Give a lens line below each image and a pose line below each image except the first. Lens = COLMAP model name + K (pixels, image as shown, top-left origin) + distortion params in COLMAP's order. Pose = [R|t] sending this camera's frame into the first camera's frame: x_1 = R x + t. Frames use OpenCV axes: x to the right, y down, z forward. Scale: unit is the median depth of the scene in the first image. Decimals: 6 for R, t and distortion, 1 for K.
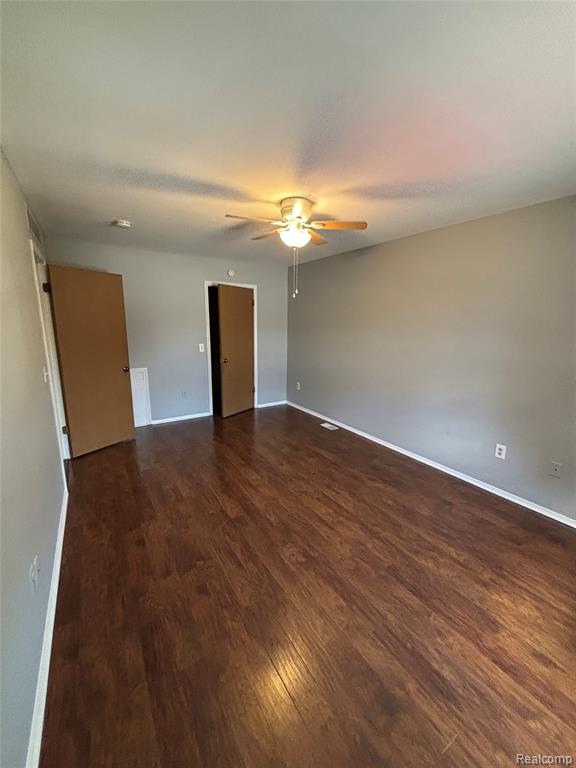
lens RADIAL K [[306.8, 0, 284.8], [0, 306.8, 383.3], [0, 0, 1]] dist [0.002485, 0.000437]
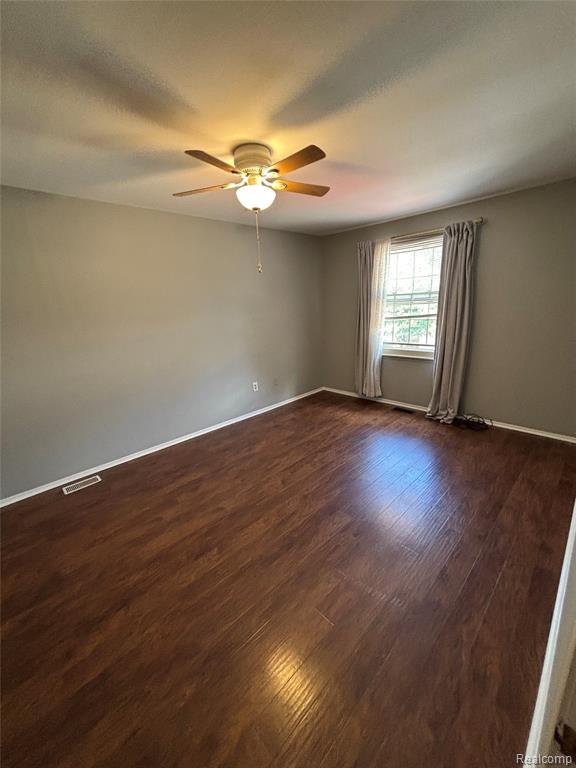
lens RADIAL K [[306.8, 0, 287.7], [0, 306.8, 386.8], [0, 0, 1]] dist [0.002485, 0.000437]
pose [[-0.214261, -0.266495, 0.939719, -0.794086], [0.240044, 0.918192, 0.315122, -0.227561], [-0.946822, 0.293092, -0.132762, 1.064505]]
